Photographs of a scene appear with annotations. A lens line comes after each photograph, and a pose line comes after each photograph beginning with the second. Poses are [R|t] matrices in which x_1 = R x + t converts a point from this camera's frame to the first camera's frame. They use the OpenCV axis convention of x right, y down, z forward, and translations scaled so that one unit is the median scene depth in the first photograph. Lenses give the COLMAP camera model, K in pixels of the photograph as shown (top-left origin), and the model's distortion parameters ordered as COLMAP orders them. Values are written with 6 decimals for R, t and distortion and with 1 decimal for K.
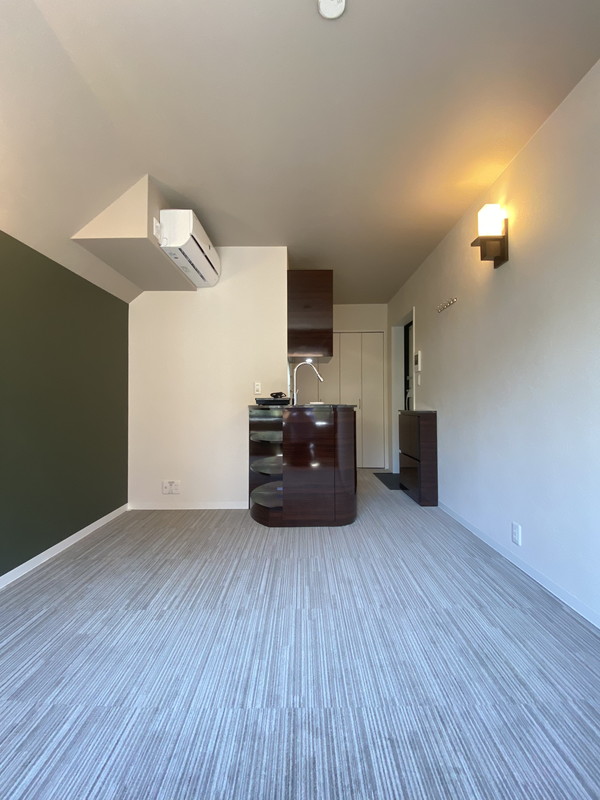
lens RADIAL K [[328.1, 0, 300.0], [0, 328.1, 400.0], [0, 0, 1]] dist [0.014826, -0.018014]
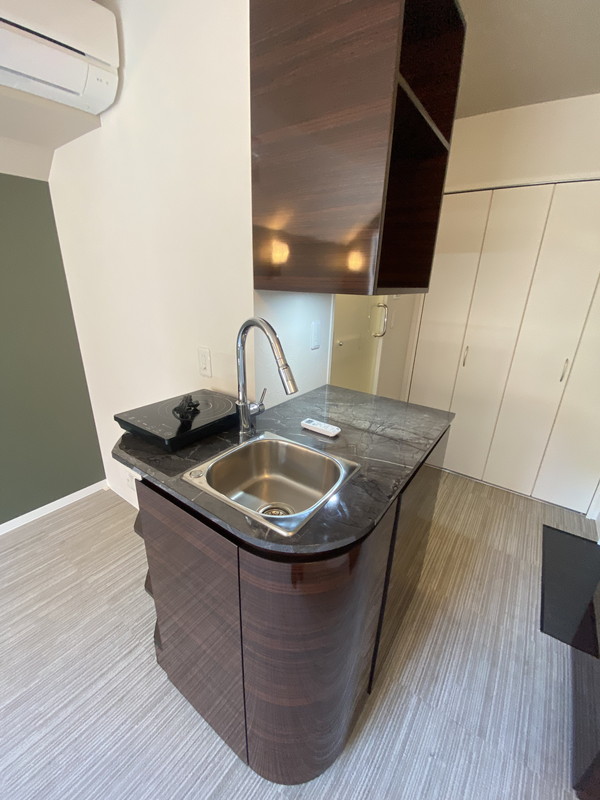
lens RADIAL K [[328.1, 0, 300.0], [0, 328.1, 400.0], [0, 0, 1]] dist [0.014826, -0.018014]
pose [[0.809565, 0.231026, -0.539658, 0.232234], [-0.027822, 0.933370, 0.357835, -0.157579], [0.586370, -0.274677, 0.762052, 0.753783]]
